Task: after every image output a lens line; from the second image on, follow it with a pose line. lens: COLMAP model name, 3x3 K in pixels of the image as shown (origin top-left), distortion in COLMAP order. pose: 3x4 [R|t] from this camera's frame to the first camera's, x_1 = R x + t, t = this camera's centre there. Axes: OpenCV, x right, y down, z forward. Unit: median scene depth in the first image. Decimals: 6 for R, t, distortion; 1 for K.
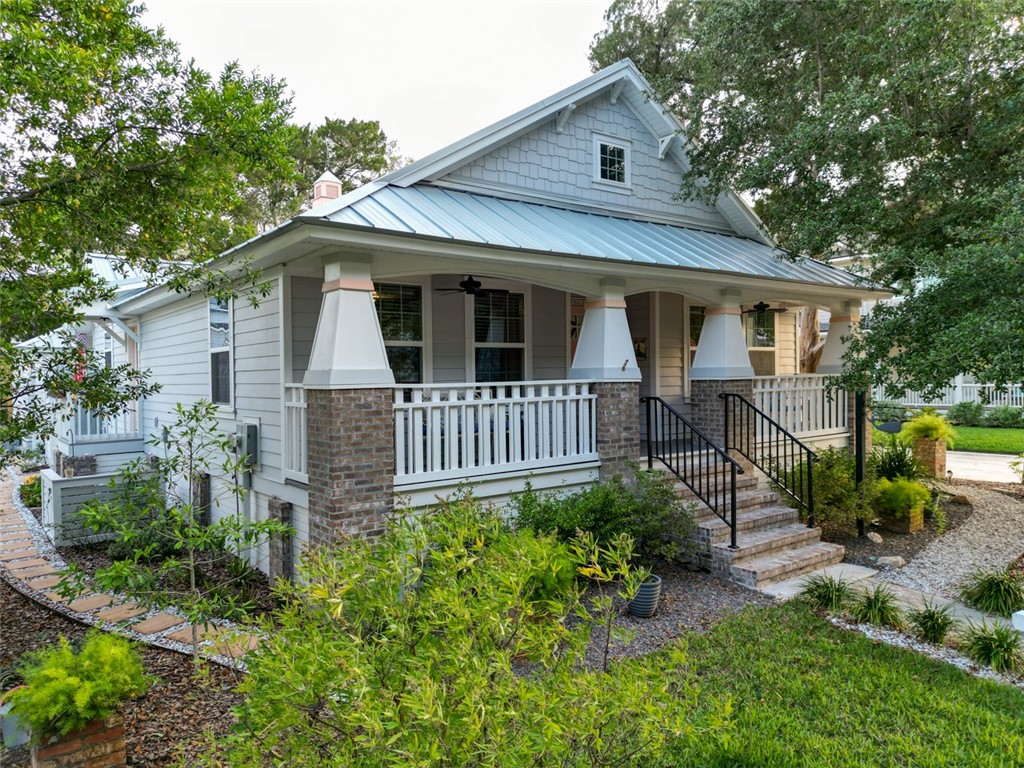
lens RADIAL K [[717.0, 0, 506.0], [0, 717.0, 381.8], [0, 0, 1]] dist [0.048394, -0.031290]
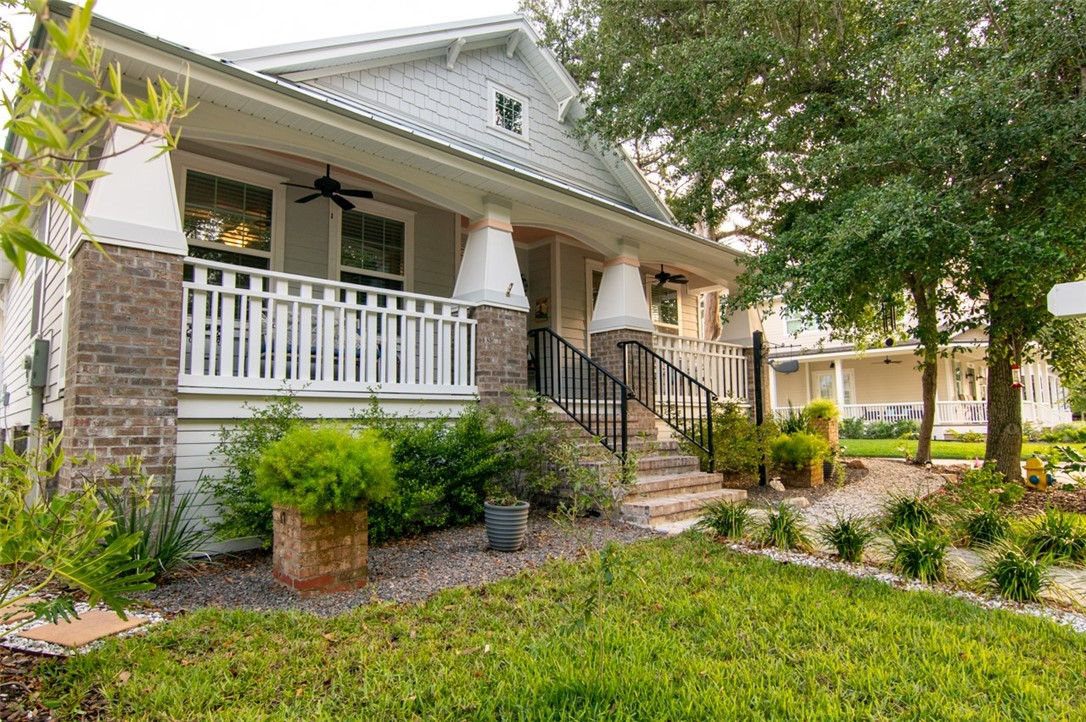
lens RADIAL K [[624.4, 0, 540.9], [0, 624.4, 363.4], [0, 0, 1]] dist [0.003676, -0.010656]
pose [[0.993103, 0.012423, 0.116589, 0.118402], [0.001111, 0.993329, -0.115307, 0.162431], [-0.117244, 0.114641, 0.986464, 0.241212]]
